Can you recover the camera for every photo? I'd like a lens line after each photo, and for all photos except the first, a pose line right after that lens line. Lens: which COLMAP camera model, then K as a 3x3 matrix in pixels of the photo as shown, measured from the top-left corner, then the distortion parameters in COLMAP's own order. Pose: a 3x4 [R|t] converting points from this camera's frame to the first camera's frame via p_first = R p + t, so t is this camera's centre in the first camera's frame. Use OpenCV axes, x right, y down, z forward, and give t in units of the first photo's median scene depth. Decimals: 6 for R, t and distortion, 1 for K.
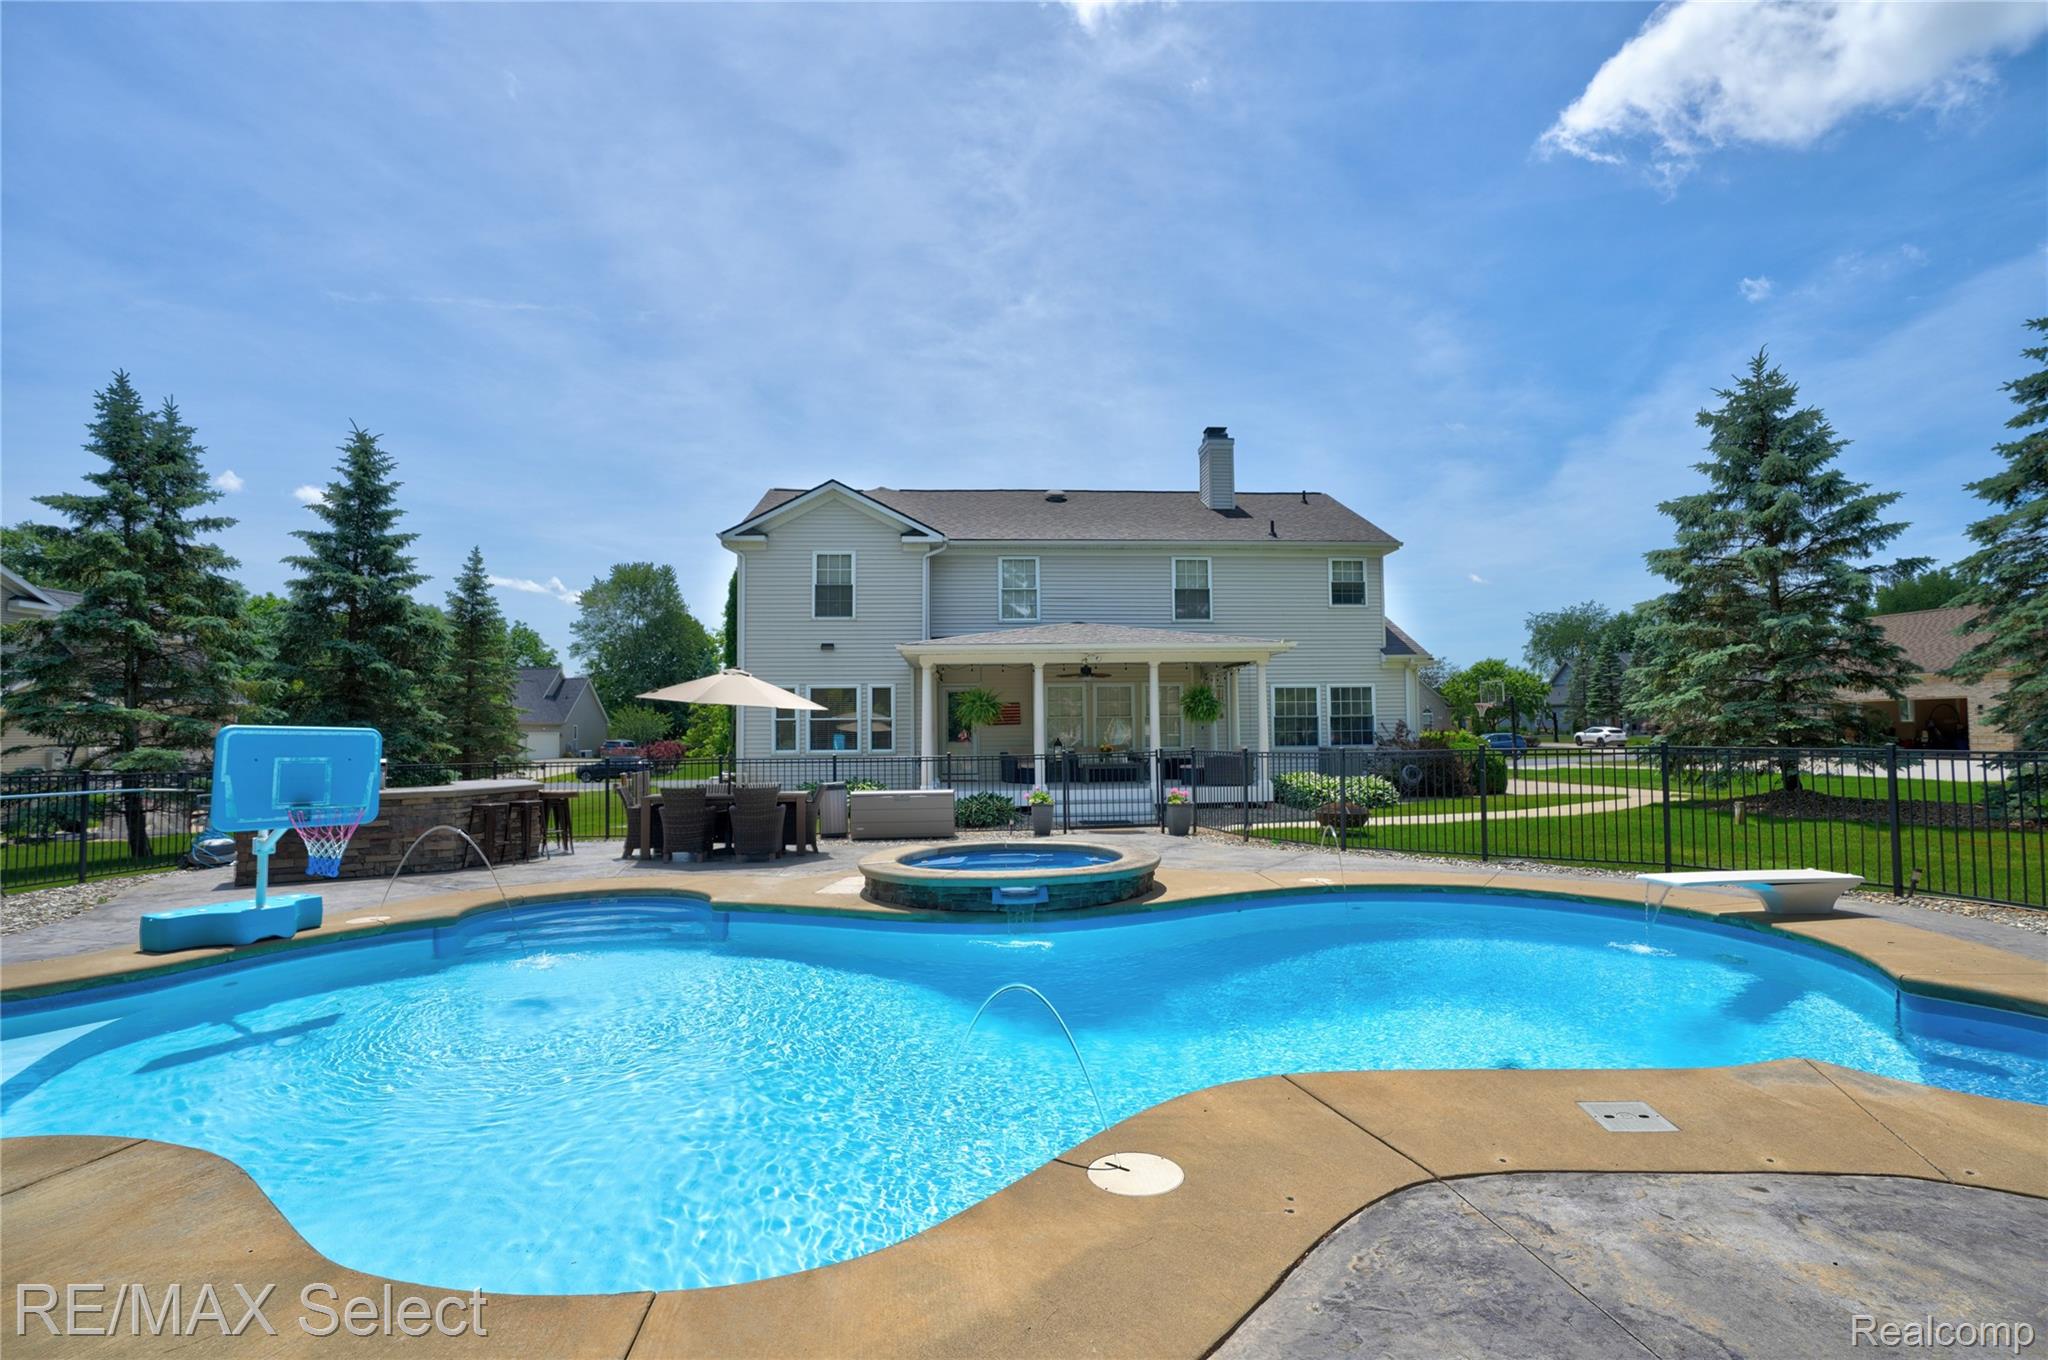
lens RADIAL K [[924.9, 0, 1031.0], [0, 924.9, 744.9], [0, 0, 1]] dist [-0.065706, 0.000213]
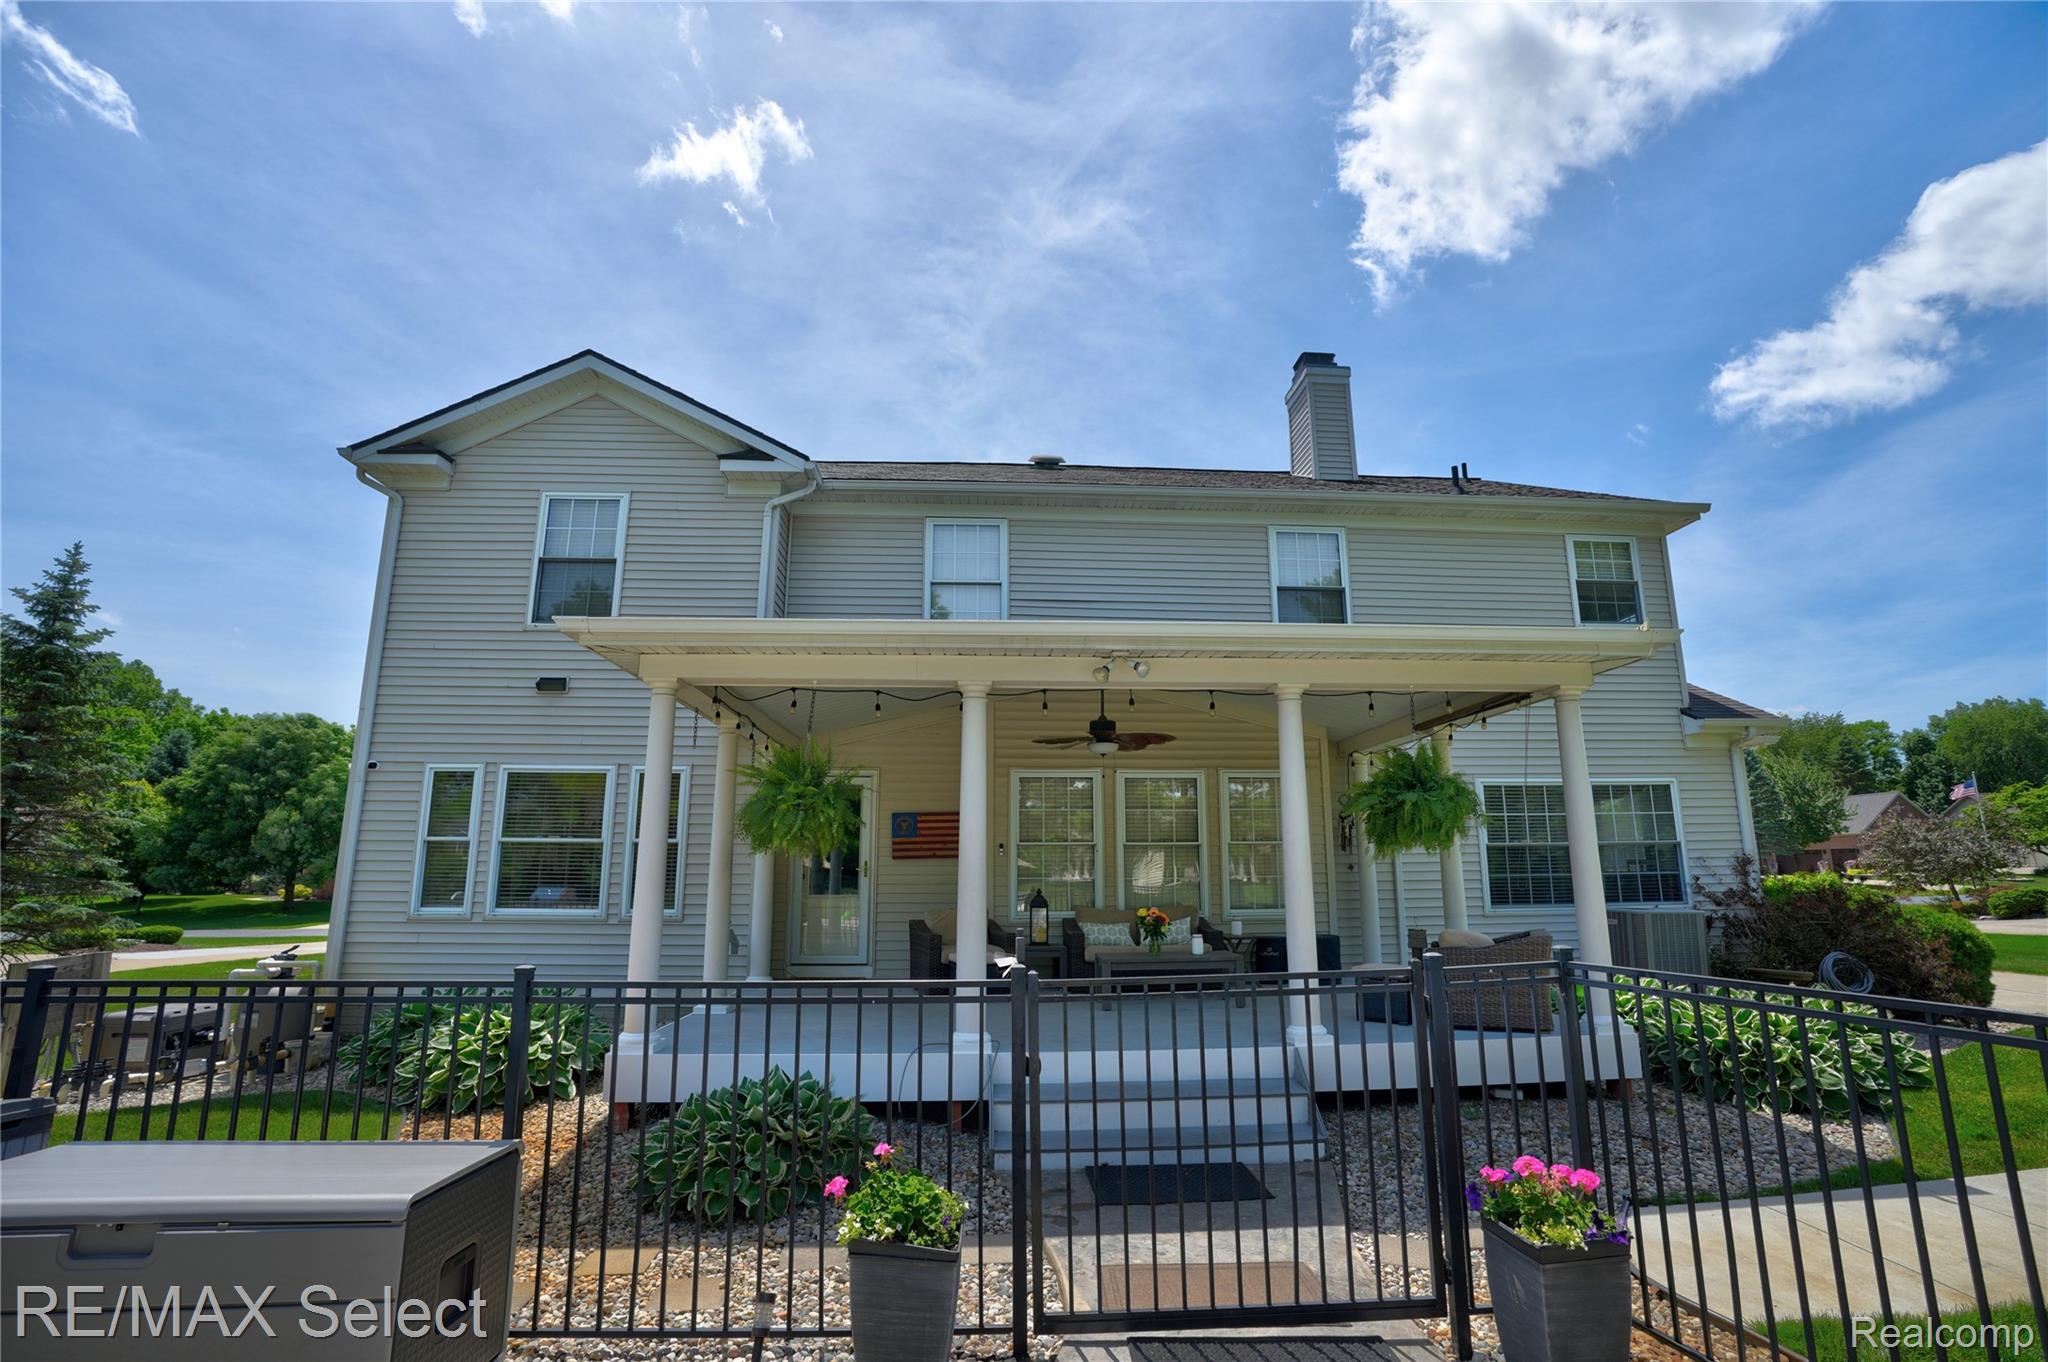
lens RADIAL K [[924.9, 0, 1031.0], [0, 924.9, 745.9], [0, 0, 1]] dist [-0.065706, 0.000213]
pose [[0.998120, 0.017453, 0.058744, -0.002774], [-0.008226, 0.988070, -0.153784, -0.005288], [-0.060728, 0.153012, 0.986357, 0.430544]]
